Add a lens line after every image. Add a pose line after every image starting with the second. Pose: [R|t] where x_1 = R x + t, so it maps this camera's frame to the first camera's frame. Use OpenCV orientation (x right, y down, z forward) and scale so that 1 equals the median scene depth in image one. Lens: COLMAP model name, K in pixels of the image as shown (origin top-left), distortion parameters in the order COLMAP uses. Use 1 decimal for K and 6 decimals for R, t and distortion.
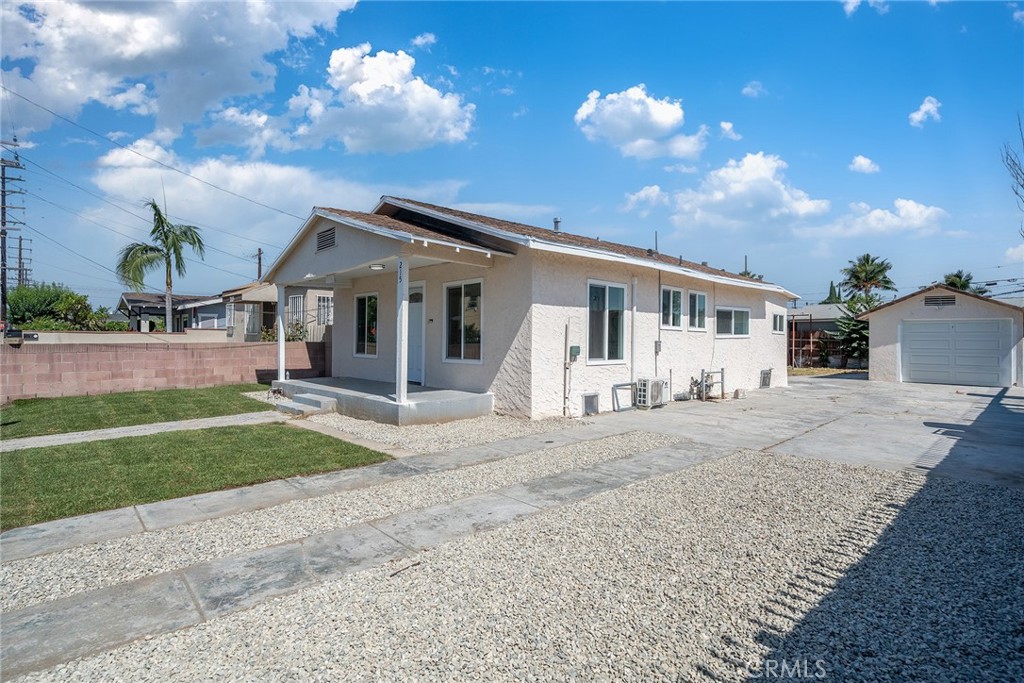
lens RADIAL K [[512.8, 0, 517.0], [0, 512.8, 340.8], [0, 0, 1]] dist [0.000368, 0.000012]
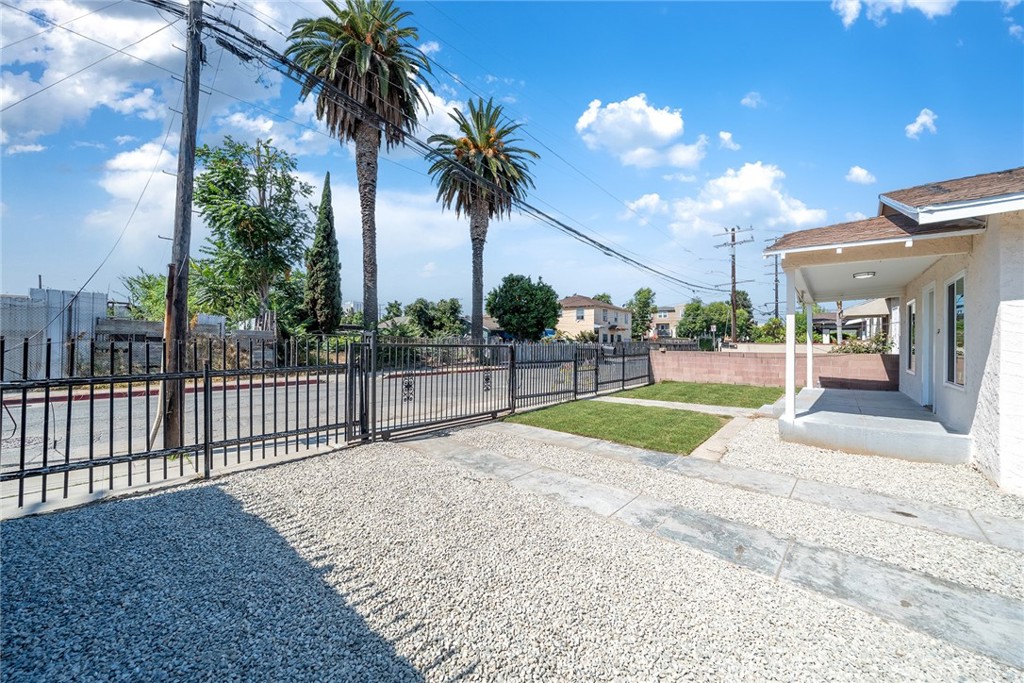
lens RADIAL K [[375.5, 0, 514.6], [0, 375.5, 343.8], [0, 0, 1]] dist [-0.001498, -0.000049]
pose [[0.097022, -0.000887, -0.995282, 0.678491], [-0.011350, 0.999934, -0.001997, -0.023347], [0.995217, 0.011490, 0.097006, 0.609430]]
